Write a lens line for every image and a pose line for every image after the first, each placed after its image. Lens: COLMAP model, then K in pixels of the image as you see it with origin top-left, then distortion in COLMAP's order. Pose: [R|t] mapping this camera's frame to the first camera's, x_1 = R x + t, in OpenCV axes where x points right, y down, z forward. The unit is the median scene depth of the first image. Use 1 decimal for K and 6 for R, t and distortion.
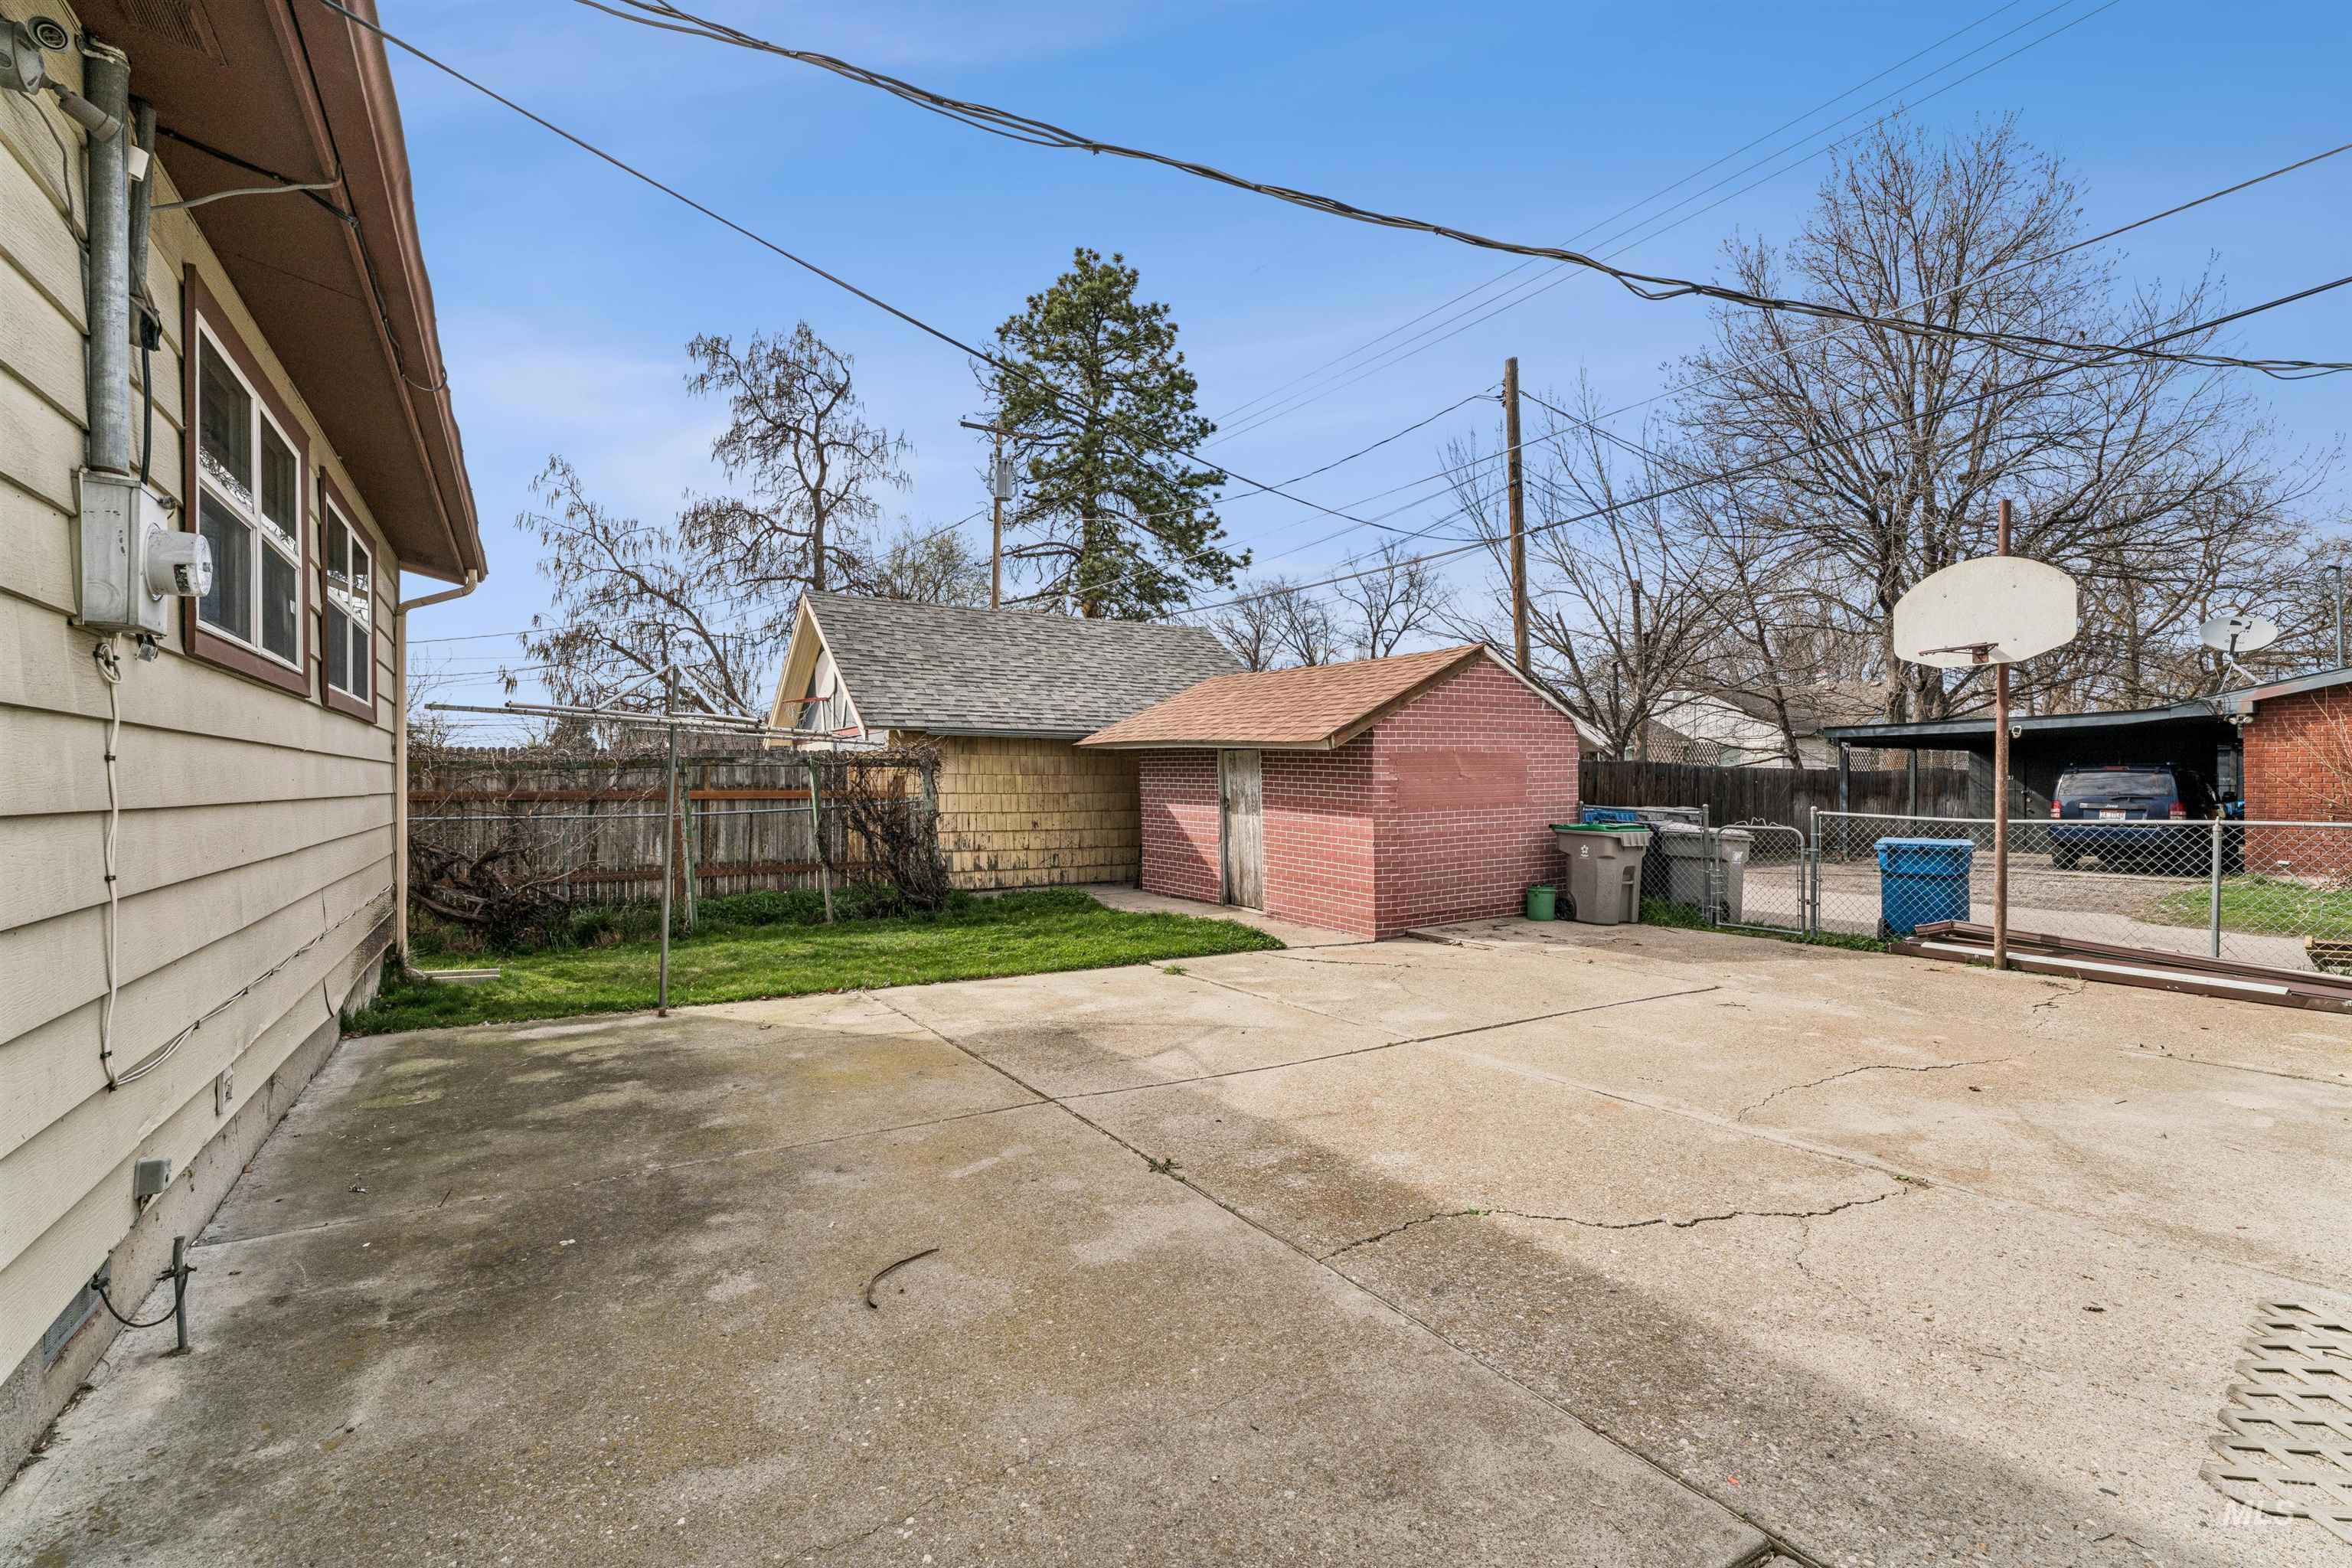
lens RADIAL K [[1040.7, 0, 1176.5], [0, 1040.7, 787.2], [0, 0, 1]] dist [-0.001029, 0.000199]
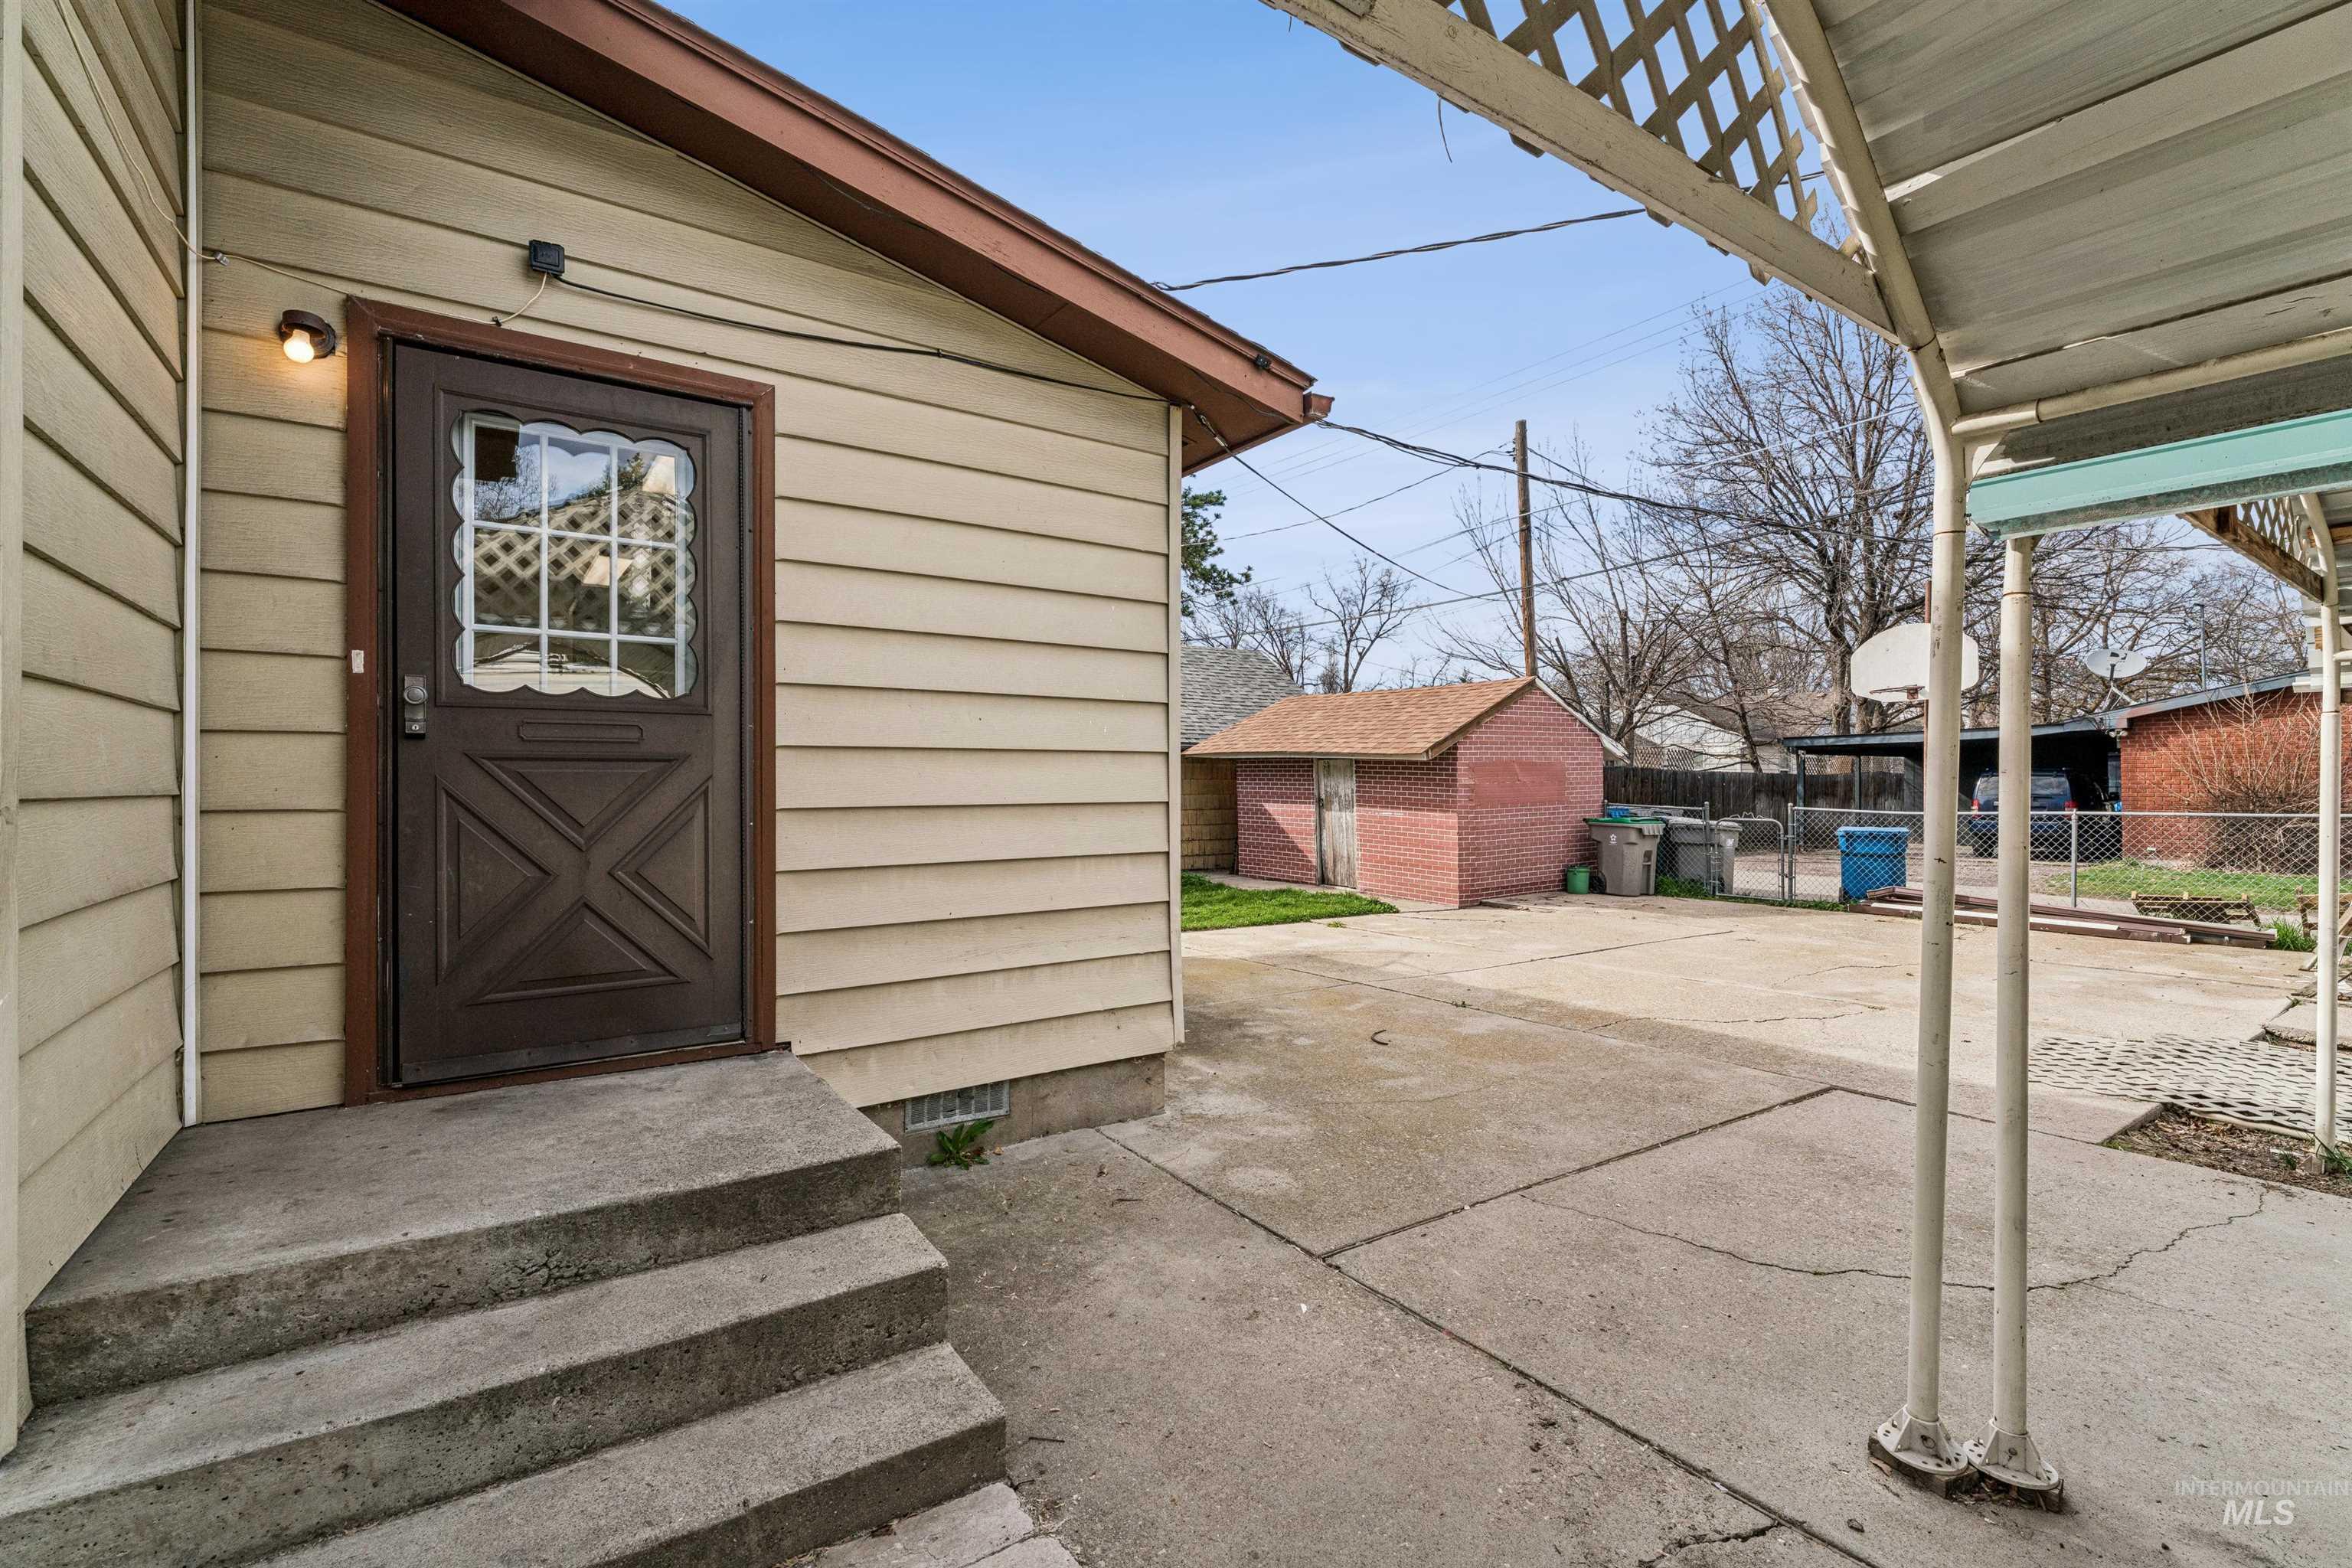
lens RADIAL K [[1040.7, 0, 1176.5], [0, 1040.7, 787.2], [0, 0, 1]] dist [-0.001029, 0.000199]
pose [[0.999148, -0.001515, 0.041238, -0.162827], [0.001622, 0.999995, -0.002577, 0.000136], [-0.041234, 0.002641, 0.999146, -0.211755]]
